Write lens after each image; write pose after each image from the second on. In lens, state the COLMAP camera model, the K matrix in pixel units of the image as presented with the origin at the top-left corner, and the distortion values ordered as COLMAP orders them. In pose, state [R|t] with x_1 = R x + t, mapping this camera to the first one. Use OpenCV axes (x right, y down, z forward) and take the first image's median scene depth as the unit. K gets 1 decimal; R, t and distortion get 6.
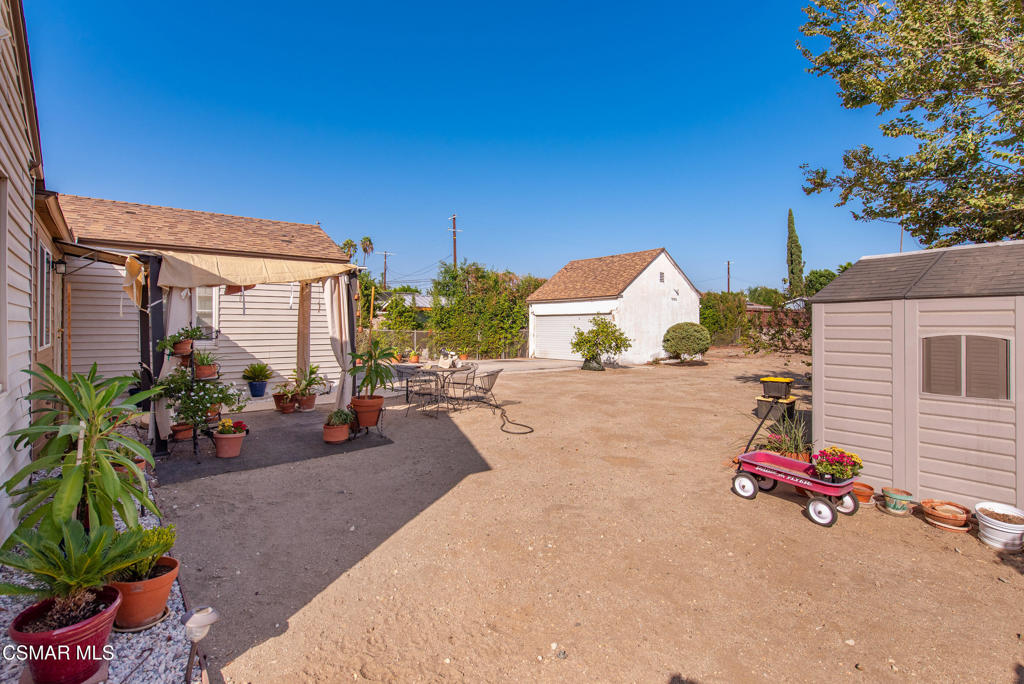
lens RADIAL K [[510.1, 0, 496.4], [0, 510.1, 325.1], [0, 0, 1]] dist [0.000503, -0.000117]
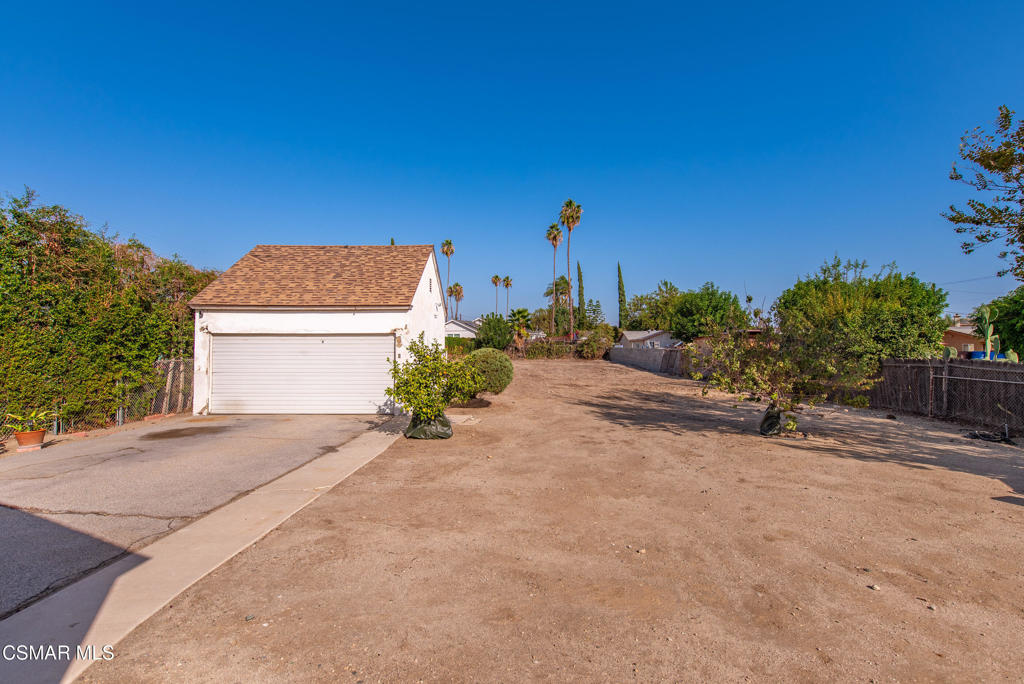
lens RADIAL K [[468.1, 0, 512.0], [0, 468.1, 342.0], [0, 0, 1]] dist [0.002293, 0.000018]
pose [[0.616525, 0.005312, 0.787317, -0.114350], [-0.002863, 0.999986, -0.004505, -0.009334], [-0.787330, 0.000524, 0.616531, 0.454101]]
